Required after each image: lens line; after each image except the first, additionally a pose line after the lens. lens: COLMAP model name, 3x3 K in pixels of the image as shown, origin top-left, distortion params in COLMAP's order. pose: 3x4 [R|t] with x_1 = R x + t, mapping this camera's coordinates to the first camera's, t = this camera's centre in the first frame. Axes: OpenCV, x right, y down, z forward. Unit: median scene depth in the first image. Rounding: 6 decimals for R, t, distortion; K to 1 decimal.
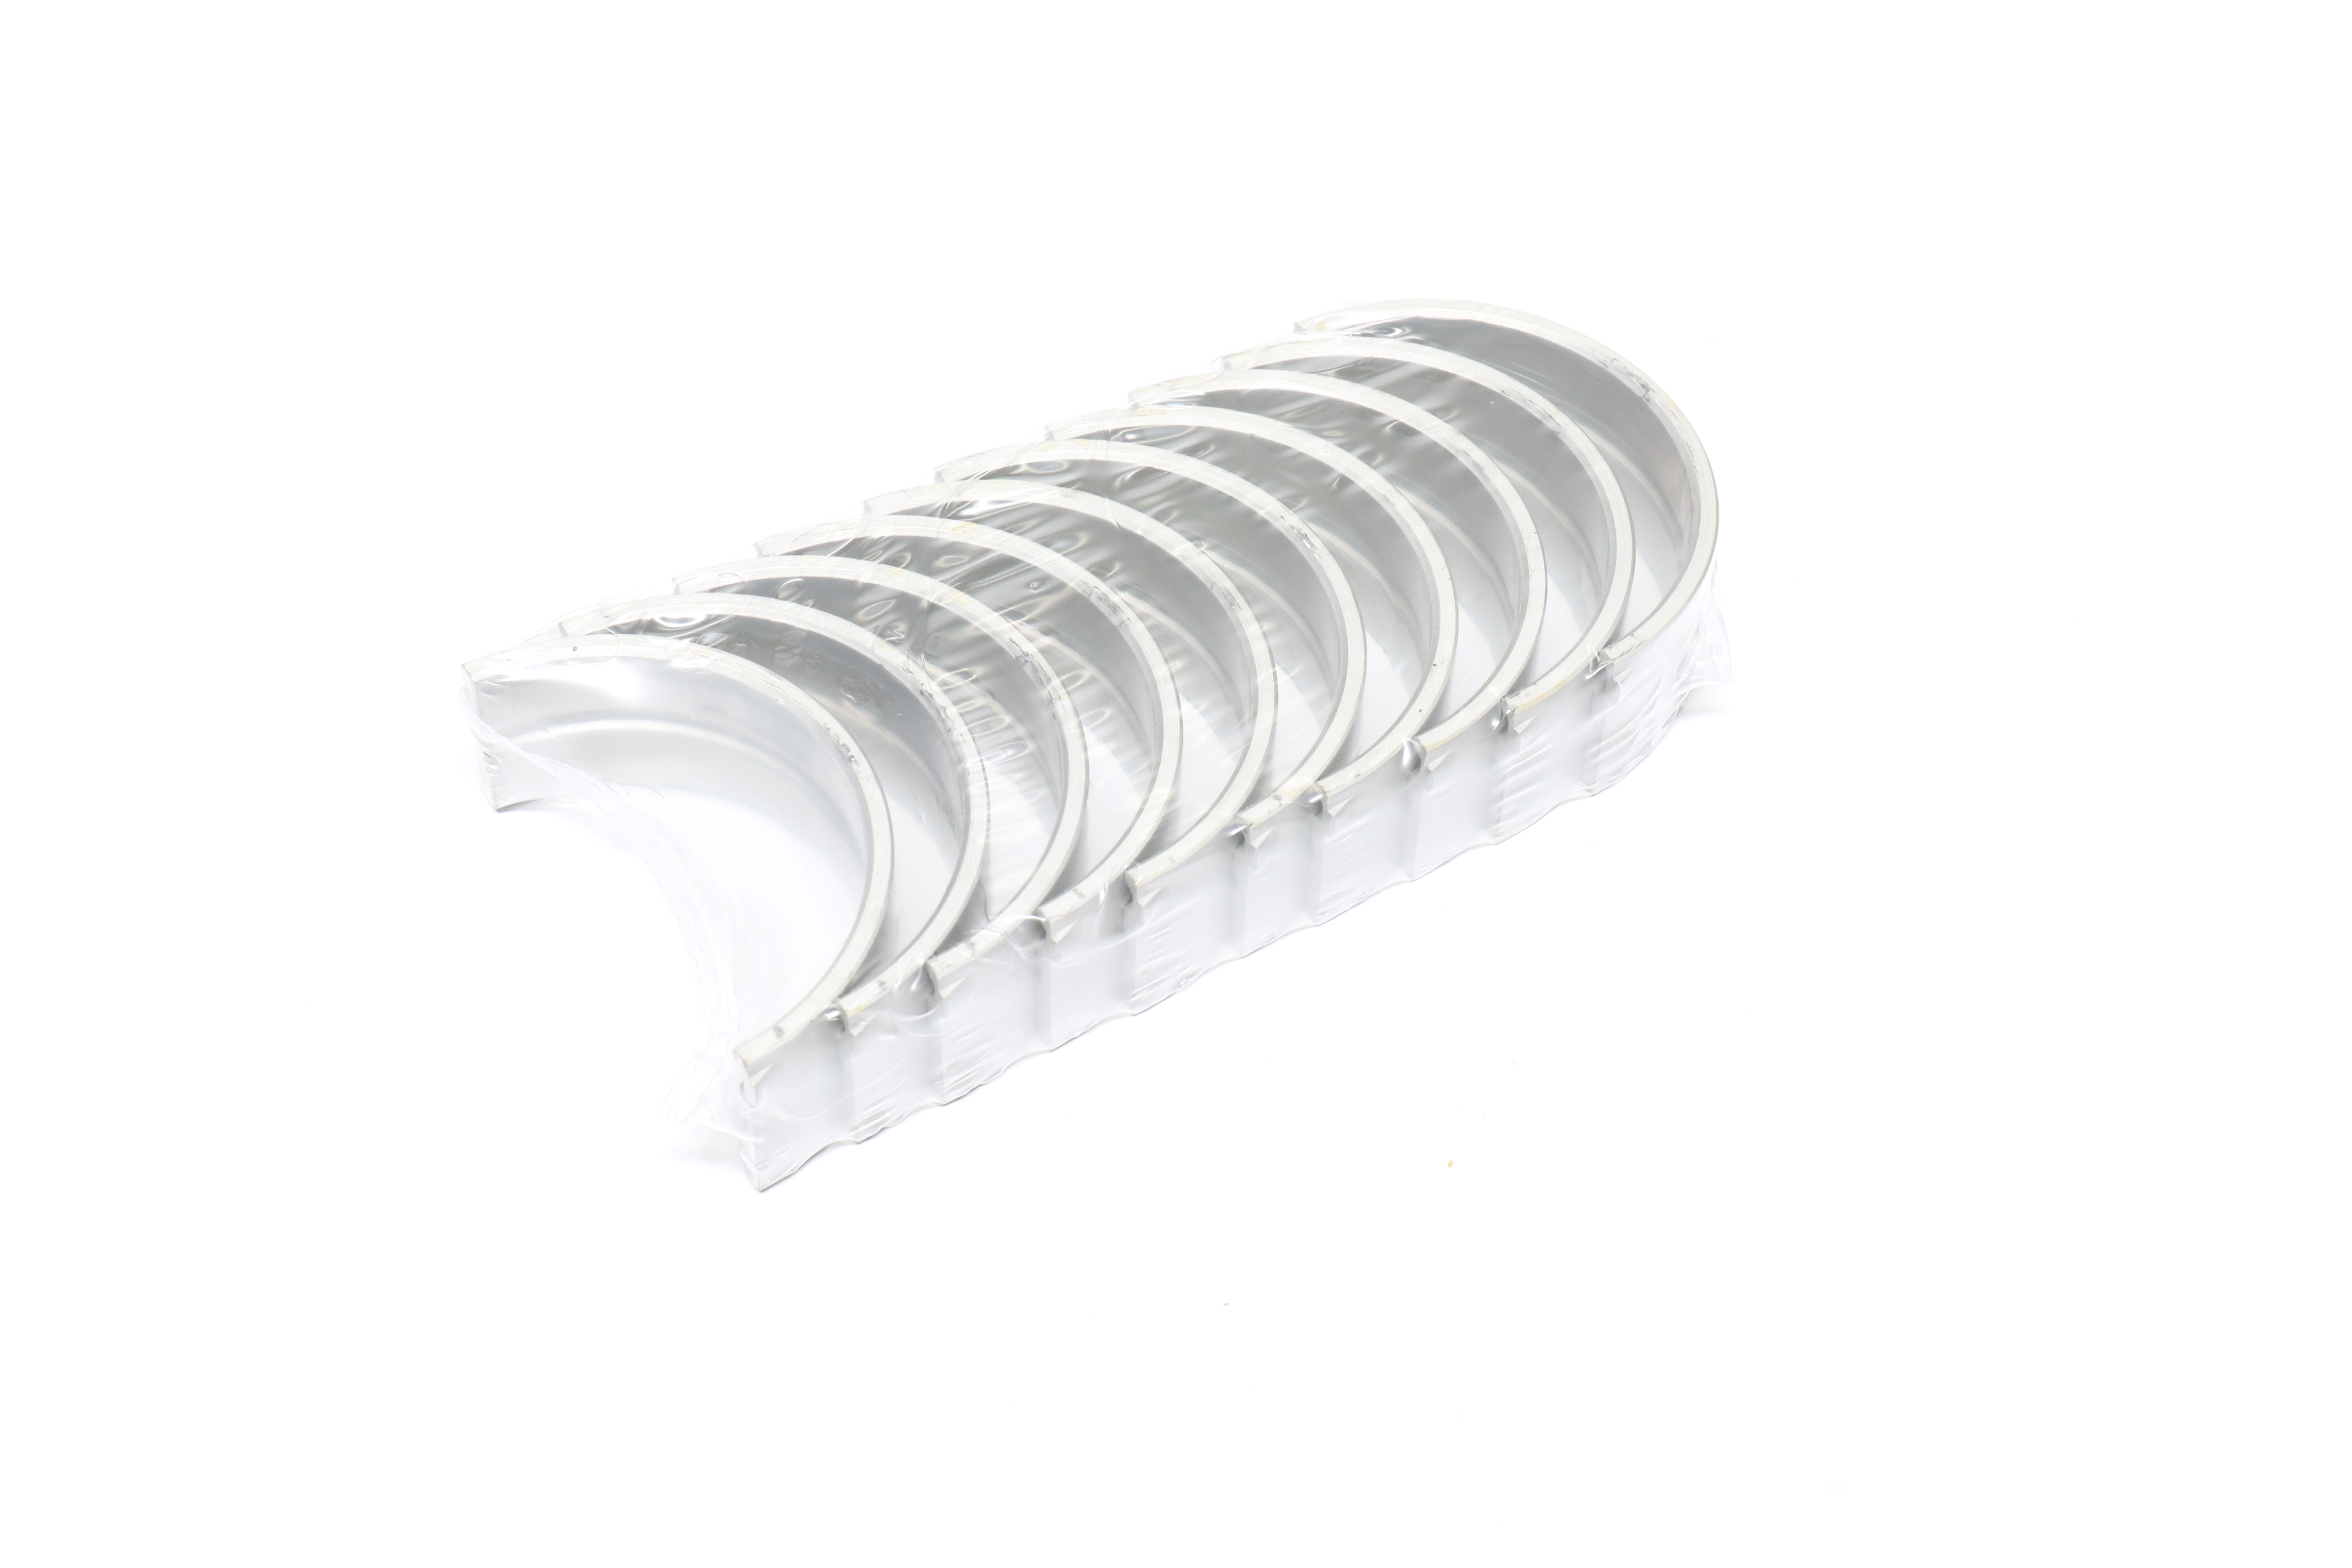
lens RADIAL K [[3786.0, 0, 1175.8], [0, 3786.0, 783.0], [0, 0, 1]] dist [-0.013594, 0.000000]
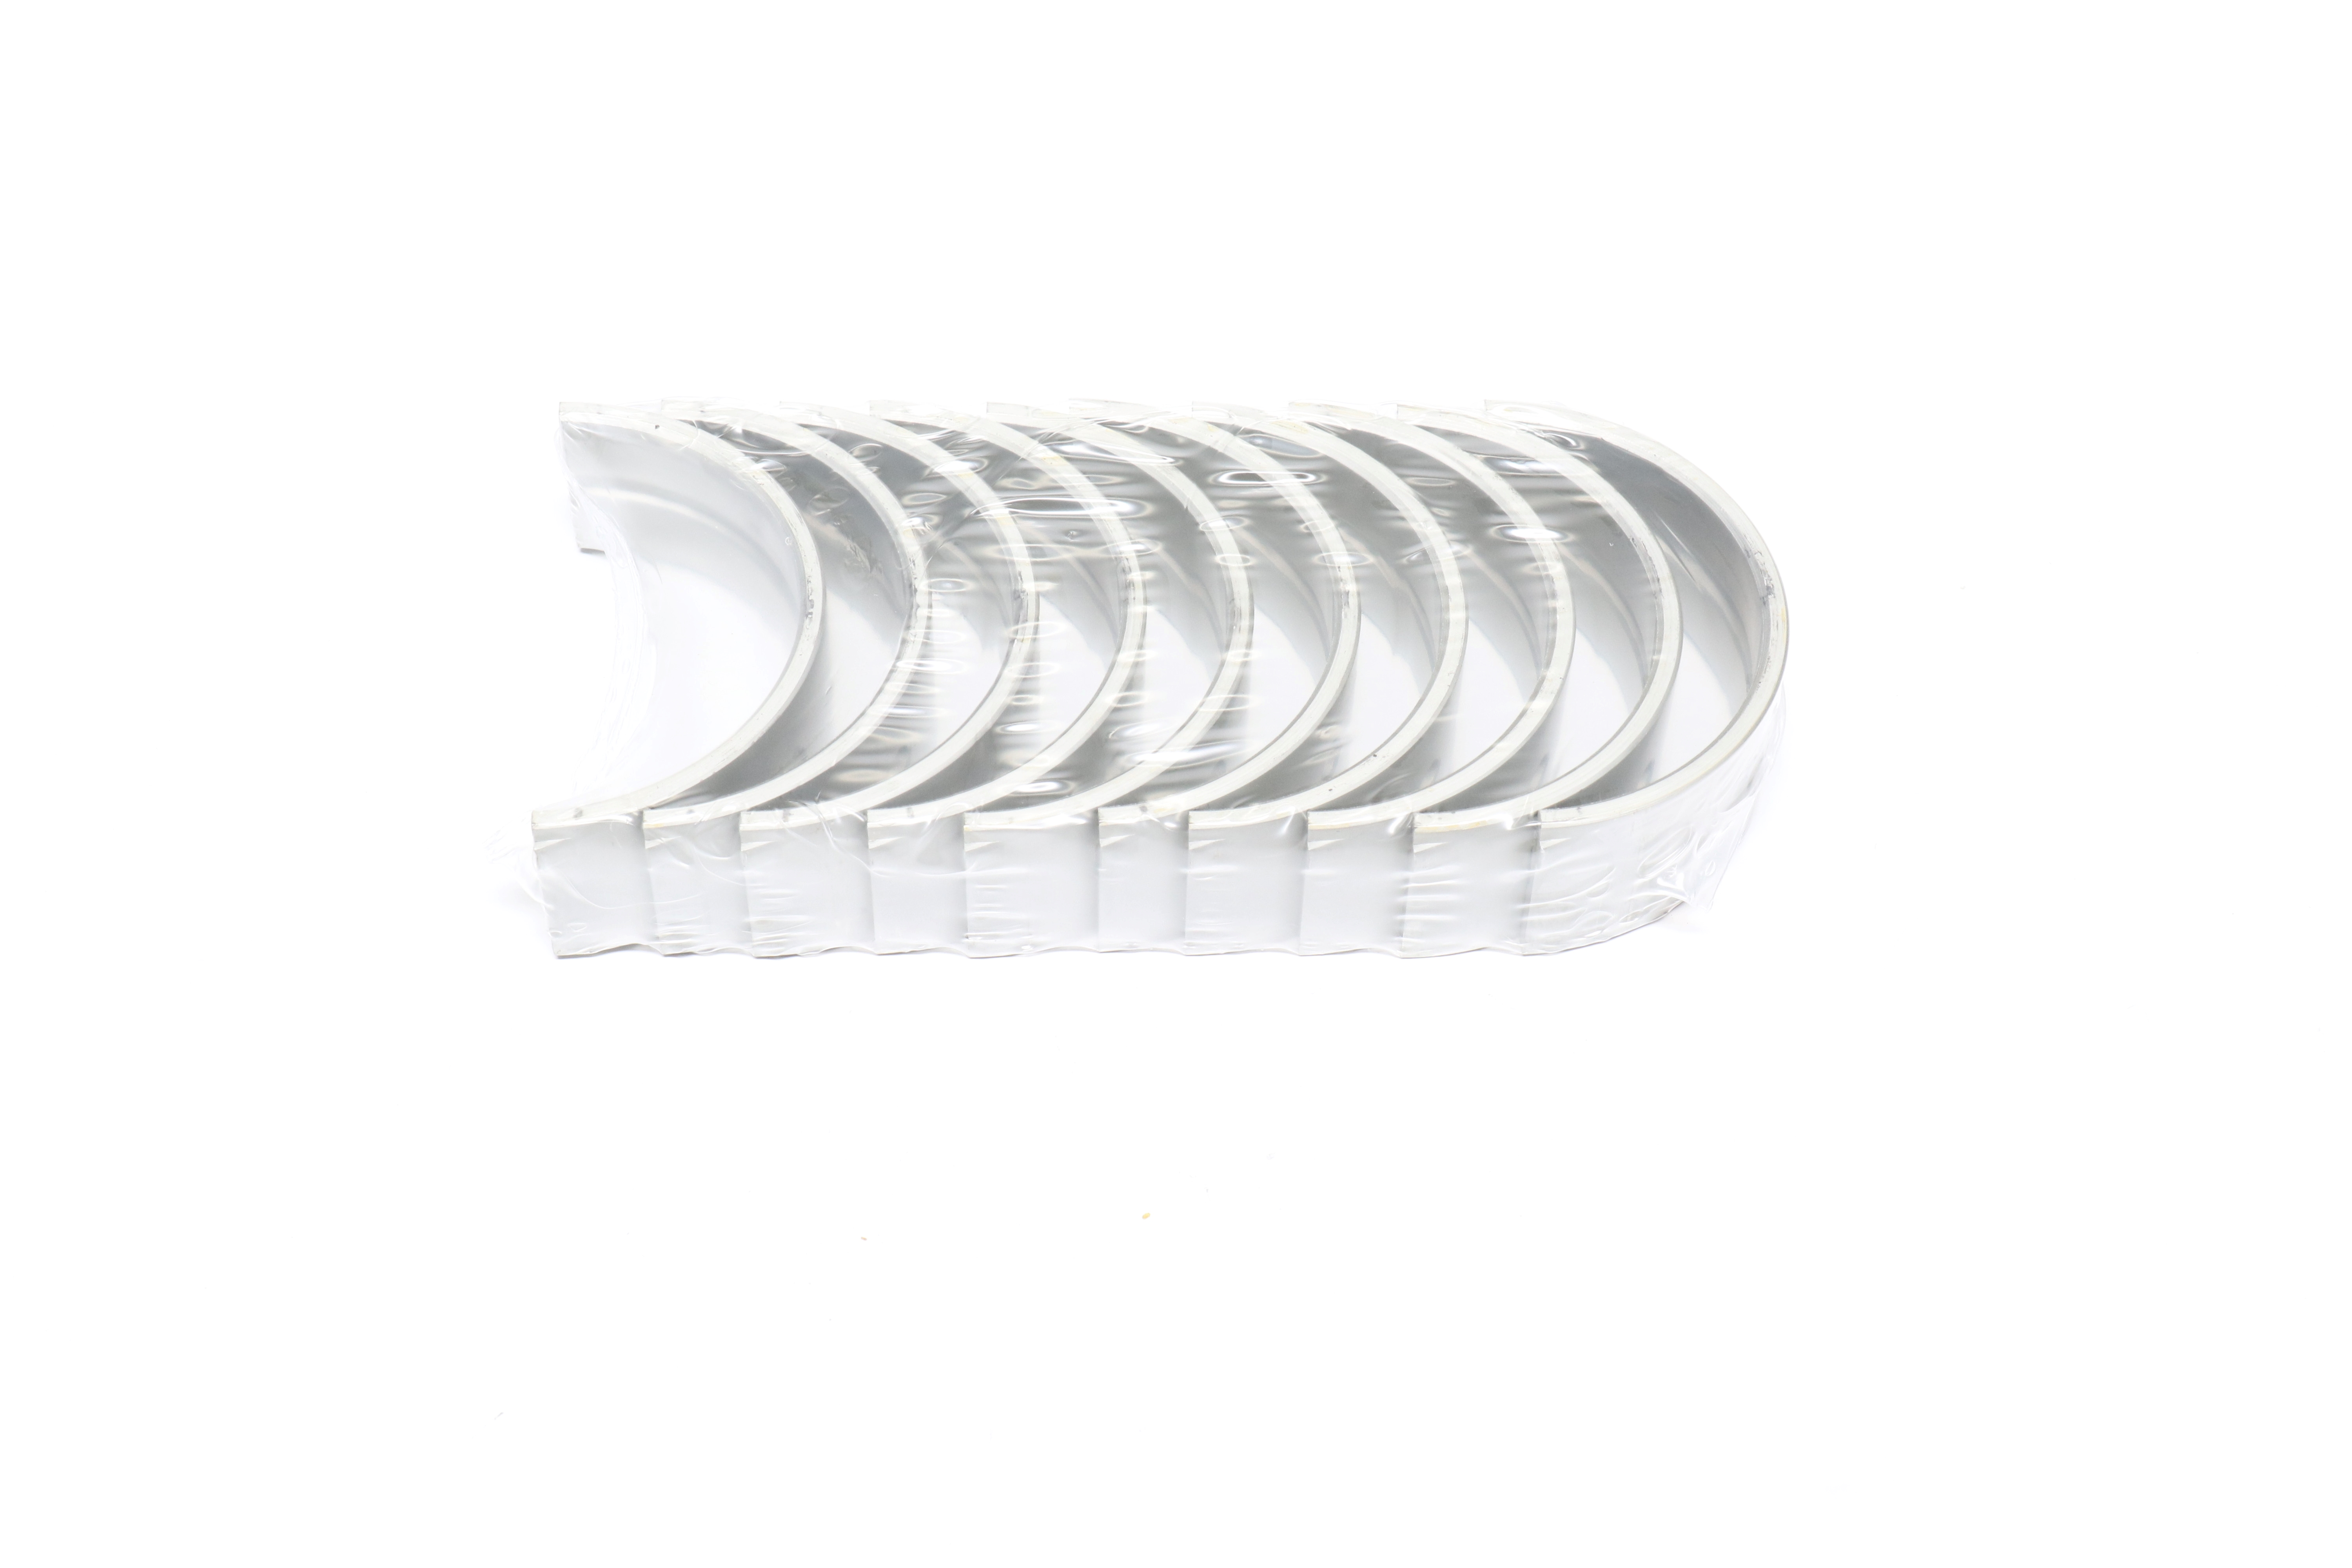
lens RADIAL K [[3786.0, 0, 1175.9], [0, 3786.0, 784.9], [0, 0, 1]] dist [-0.013594, 0.000000]
pose [[0.857402, 0.386043, -0.340342, 0.356870], [-0.385654, 0.919845, 0.071808, -0.073873], [0.340783, 0.069686, 0.937556, 0.064646]]
